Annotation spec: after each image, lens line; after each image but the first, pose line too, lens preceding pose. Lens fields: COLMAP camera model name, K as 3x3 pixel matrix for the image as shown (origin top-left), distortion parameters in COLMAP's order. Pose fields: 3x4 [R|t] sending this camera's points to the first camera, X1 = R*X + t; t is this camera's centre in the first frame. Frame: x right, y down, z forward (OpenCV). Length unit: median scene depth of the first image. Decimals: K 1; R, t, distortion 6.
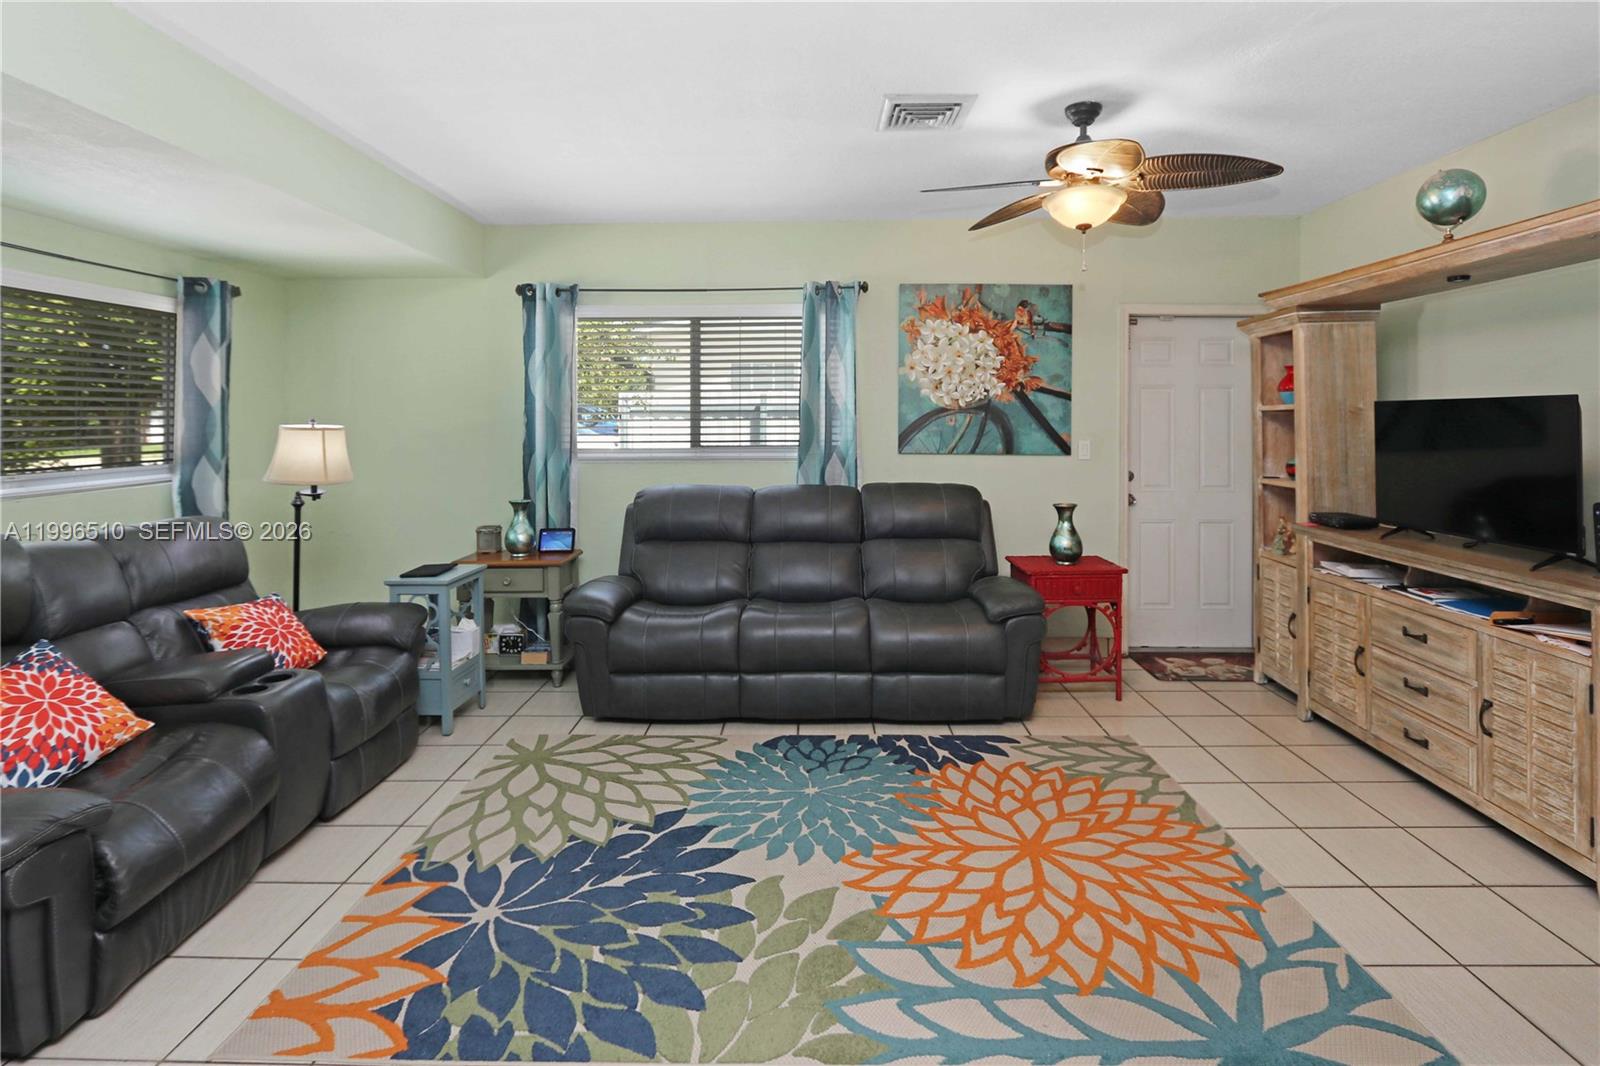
lens RADIAL K [[788.4, 0, 800.2], [0, 788.4, 420.4], [0, 0, 1]] dist [-0.016913, 0.000599]
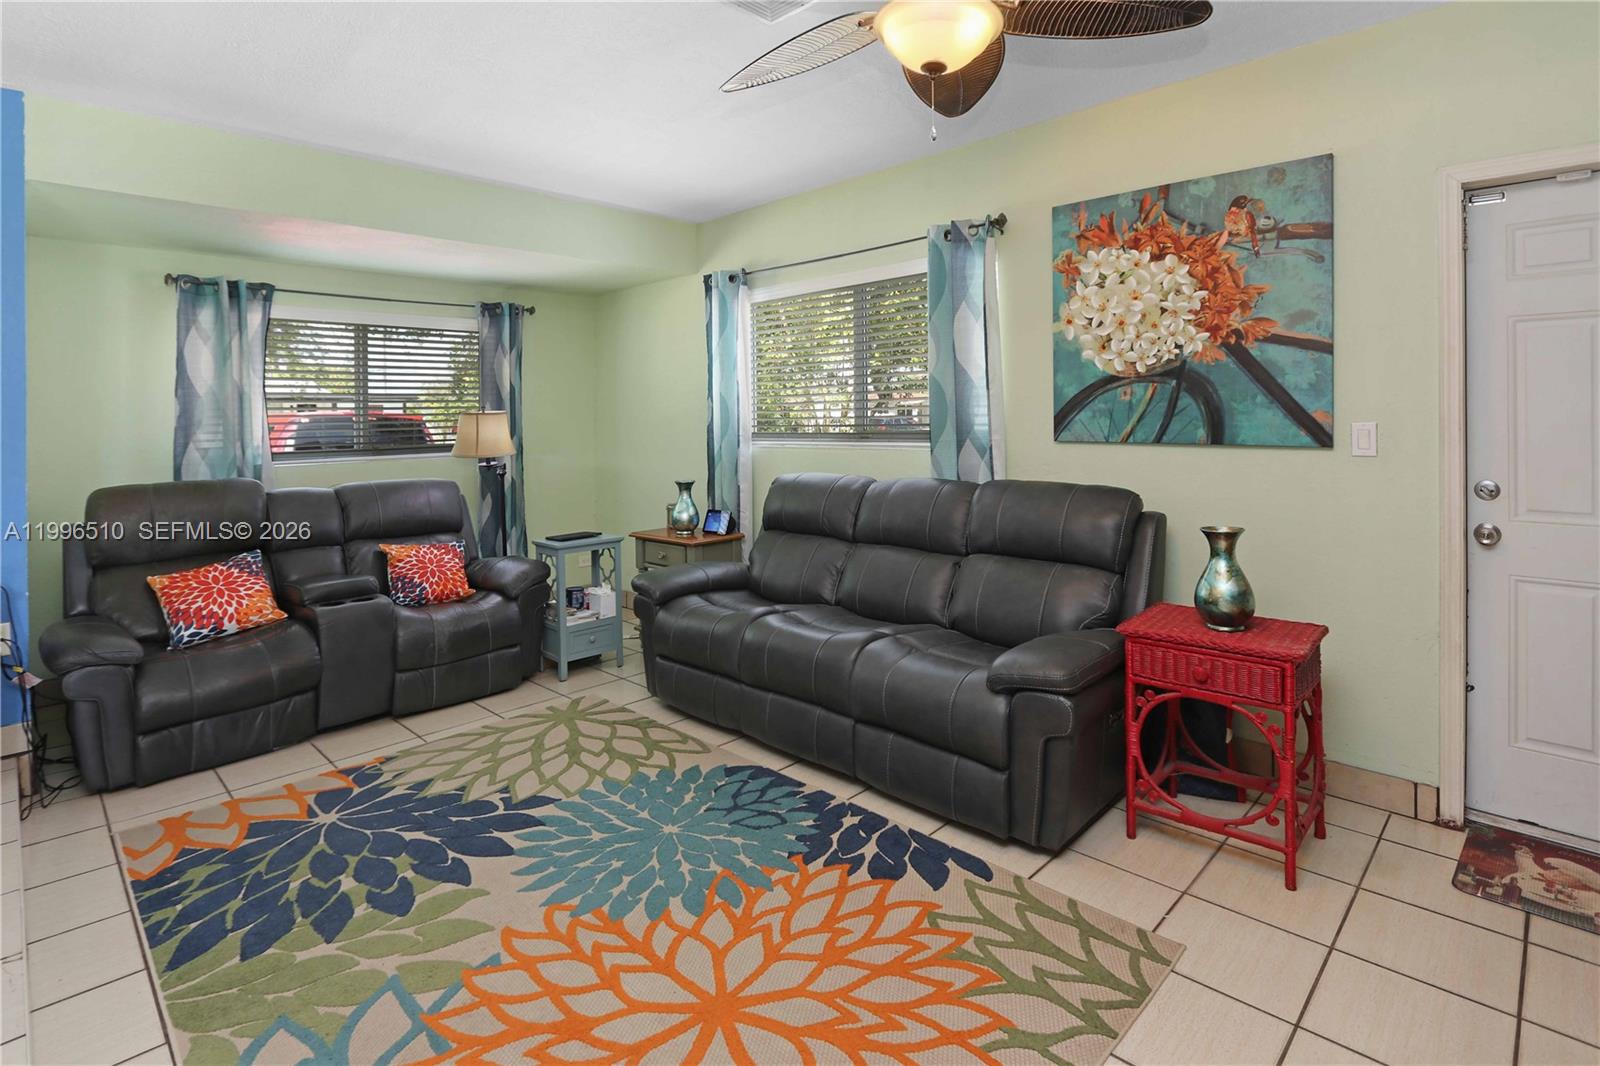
lens RADIAL K [[799.3, 0, 809.3], [0, 799.3, 418.8], [0, 0, 1]] dist [-0.017727, -0.000738]
pose [[0.727398, -0.007514, -0.686174, 0.688462], [0.013011, 0.999911, 0.002844, 0.024006], [0.686092, -0.010996, 0.727432, 0.459972]]
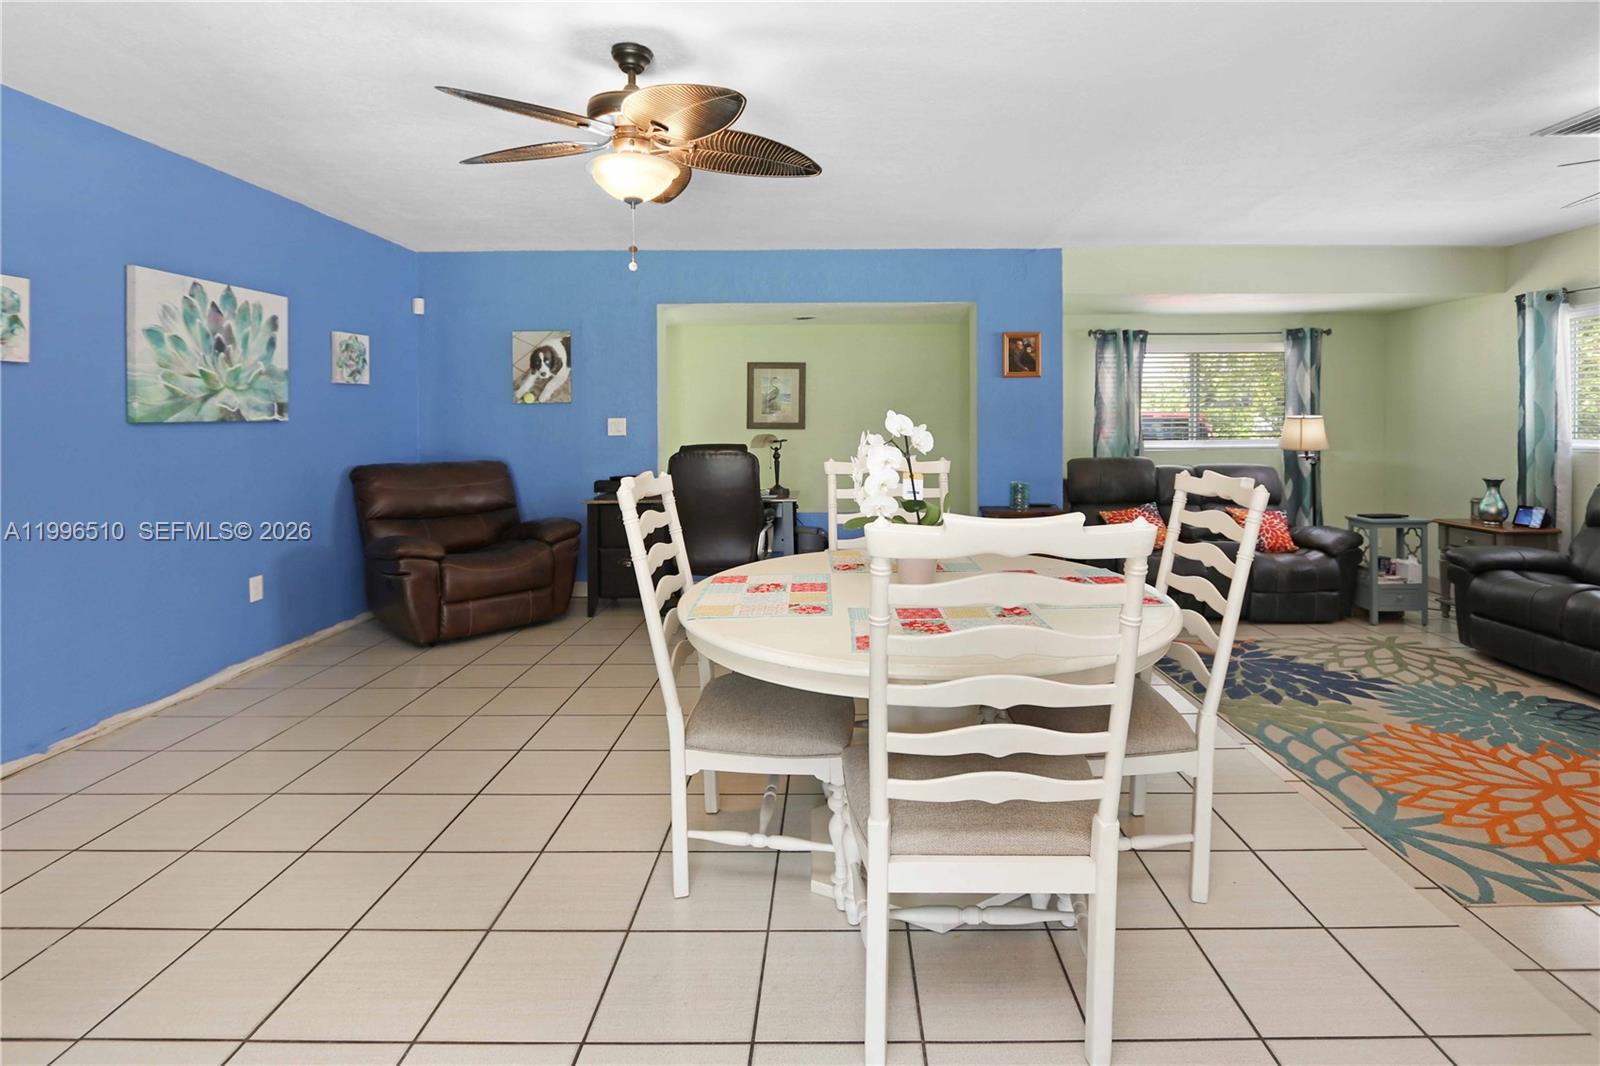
lens RADIAL K [[799.3, 0, 809.3], [0, 799.3, 418.8], [0, 0, 1]] dist [-0.017727, -0.000738]
pose [[-0.008806, 0.005056, -0.999948, 1.189076], [0.004069, 0.999979, 0.005020, -0.000398], [0.999953, -0.004024, -0.008827, -0.058127]]
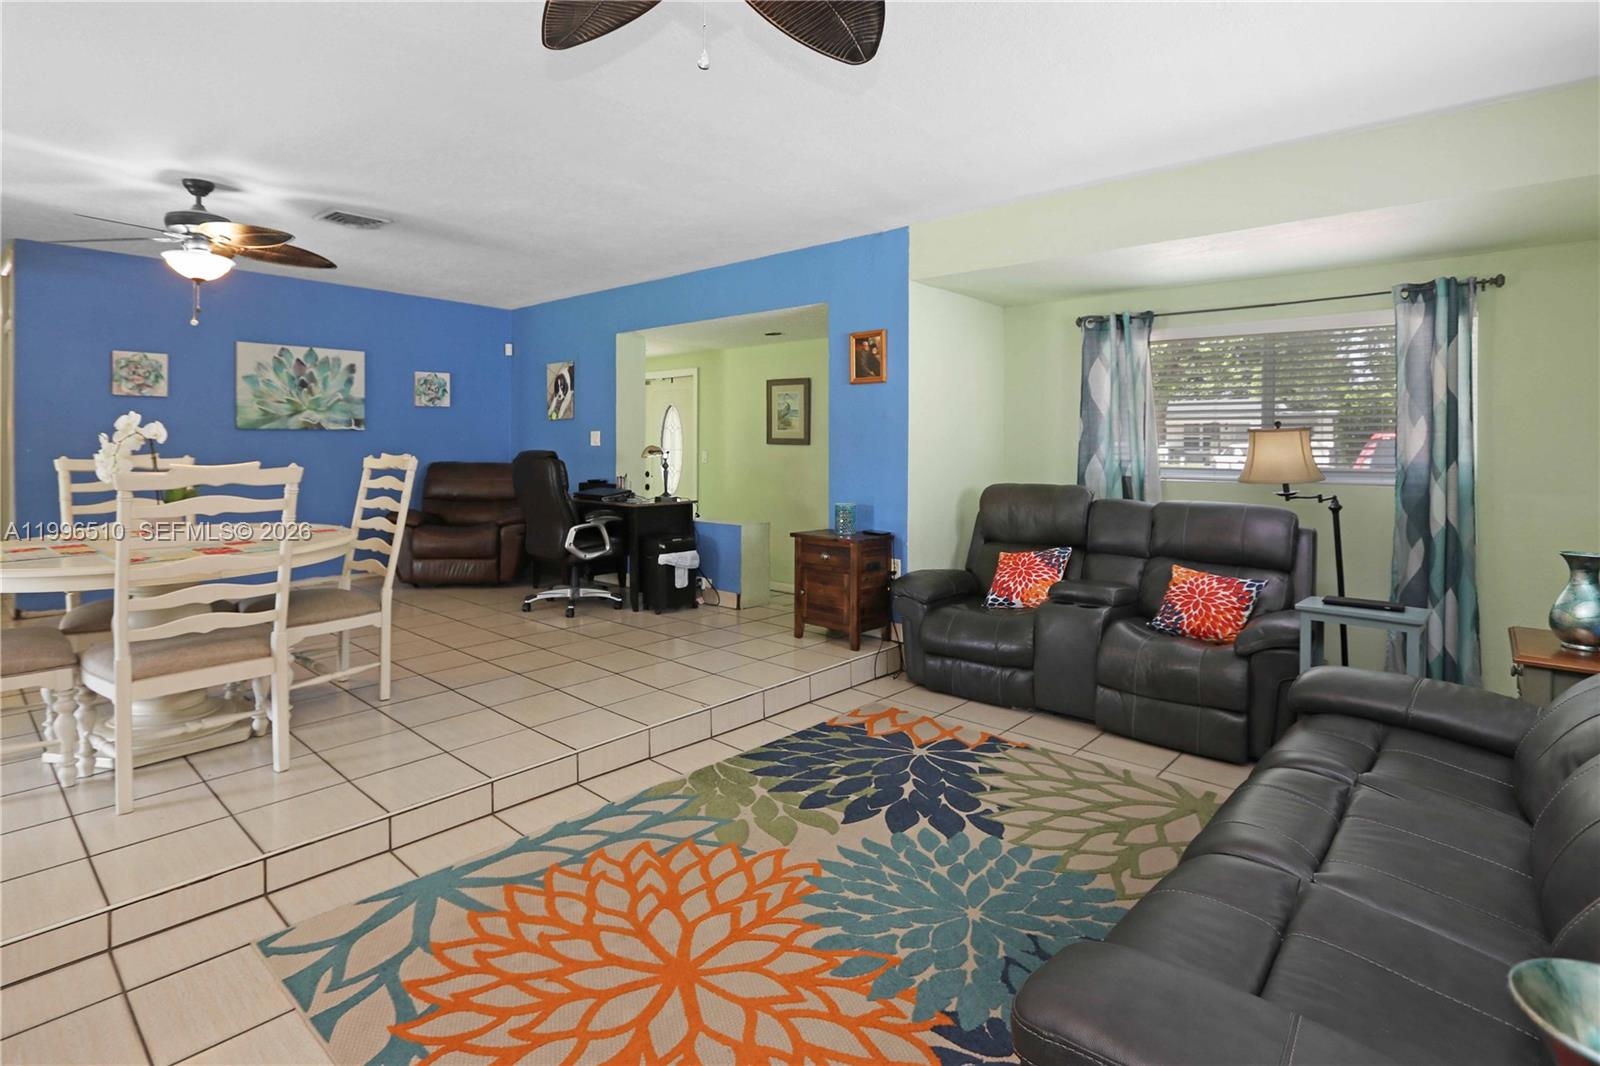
lens RADIAL K [[792.1, 0, 751.0], [0, 792.1, 434.0], [0, 0, 1]] dist [-0.015808, 0.000464]
pose [[-0.680074, -0.011132, -0.733059, 0.667278], [-0.006068, 0.999936, -0.009556, 0.031398], [0.733119, -0.002050, -0.680098, 1.289606]]
